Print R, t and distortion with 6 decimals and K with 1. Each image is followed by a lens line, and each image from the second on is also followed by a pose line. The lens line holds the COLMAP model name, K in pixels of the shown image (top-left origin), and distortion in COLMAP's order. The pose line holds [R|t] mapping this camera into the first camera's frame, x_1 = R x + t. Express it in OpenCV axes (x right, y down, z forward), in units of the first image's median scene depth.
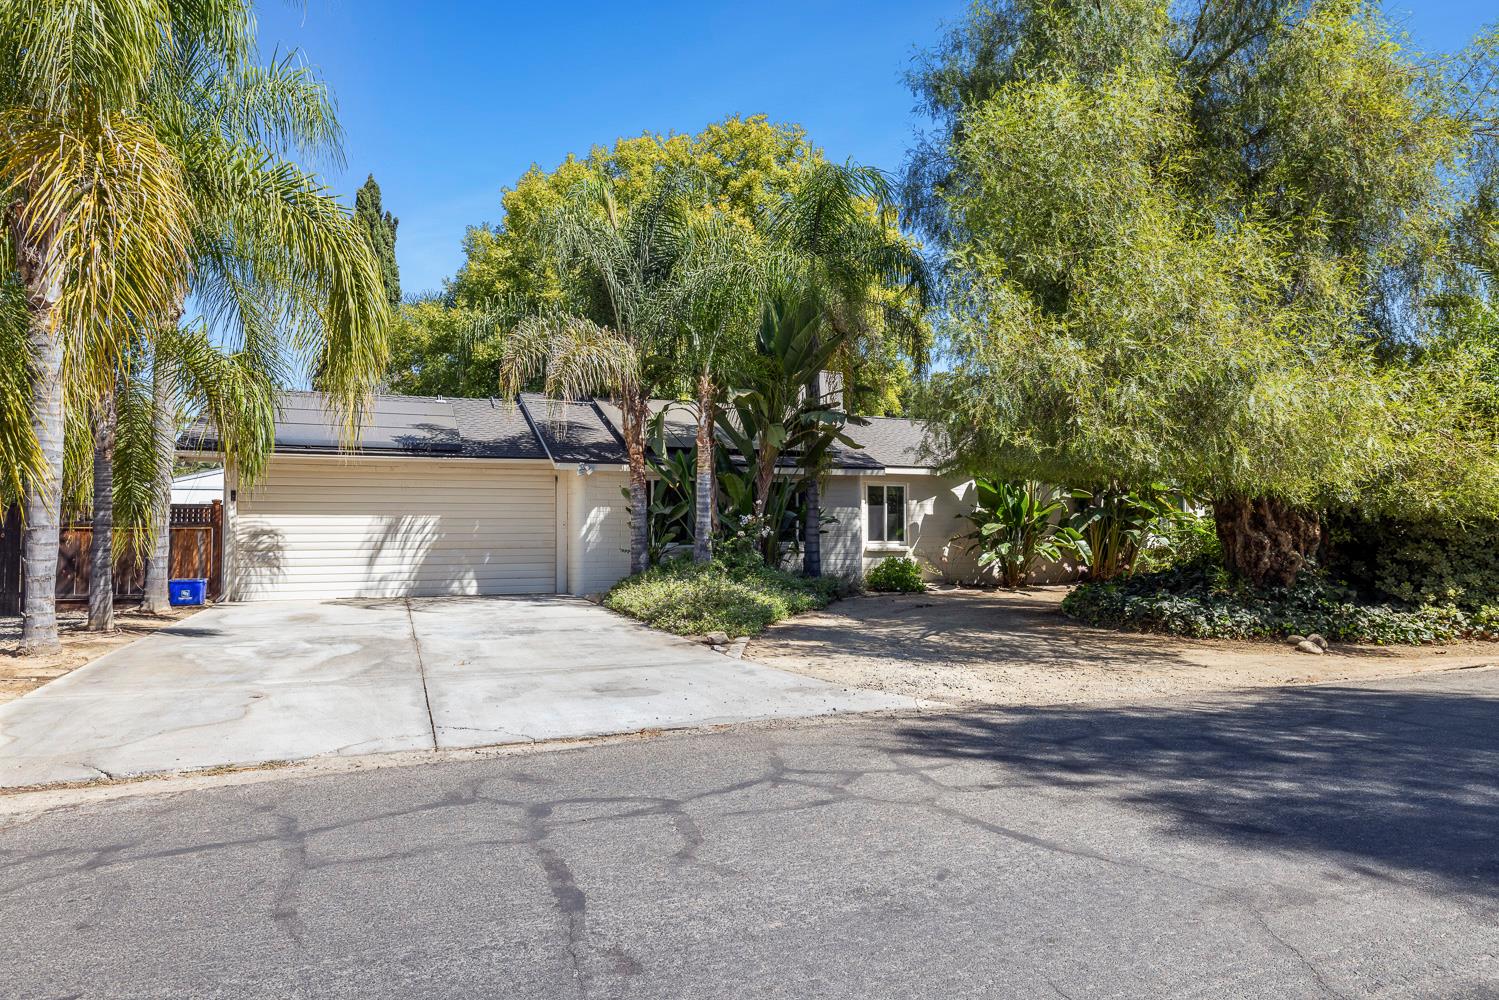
lens RADIAL K [[935.9, 0, 750.0], [0, 935.9, 498.3], [0, 0, 1]] dist [-0.007738, -0.002626]
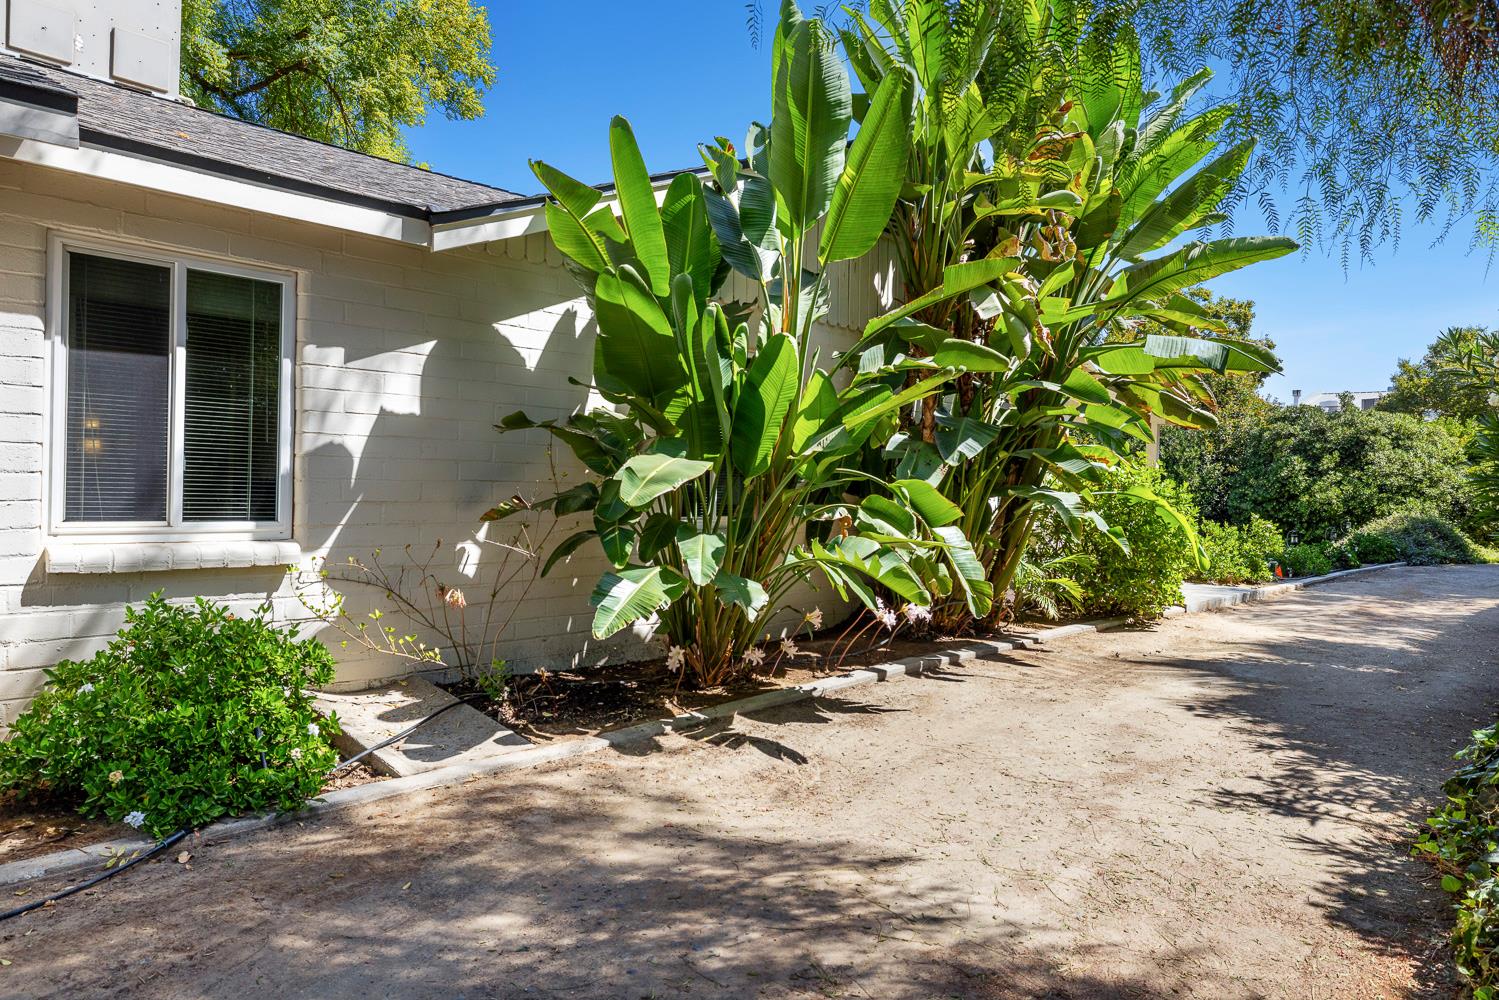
lens RADIAL K [[935.9, 0, 745.7], [0, 935.9, 499.5], [0, 0, 1]] dist [-0.007738, -0.002626]
pose [[0.910730, 0.012835, 0.412802, 0.206022], [-0.038979, 0.997727, 0.054973, 0.027588], [-0.411158, -0.066157, 0.909160, 0.877362]]
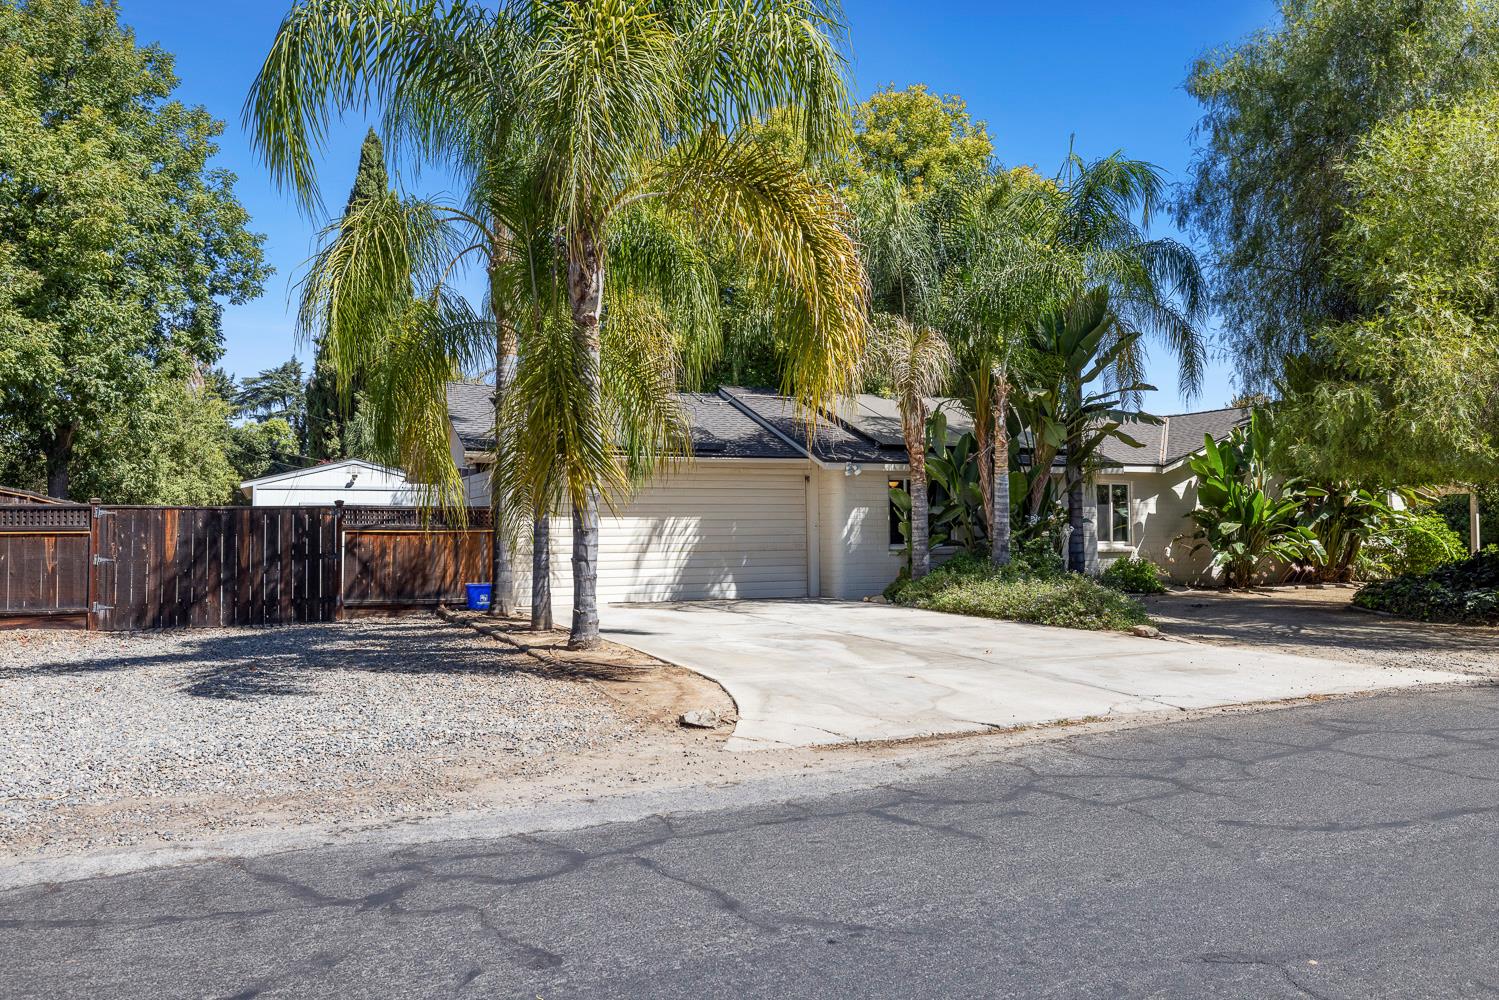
lens RADIAL K [[1095.6, 0, 748.3], [0, 1095.6, 494.7], [0, 0, 1]] dist [0.004371, -0.004124]
pose [[0.999085, -0.003789, 0.042591, -0.325480], [0.003797, 0.999993, -0.000128, -0.004245], [-0.042590, 0.000290, 0.999093, -0.135124]]
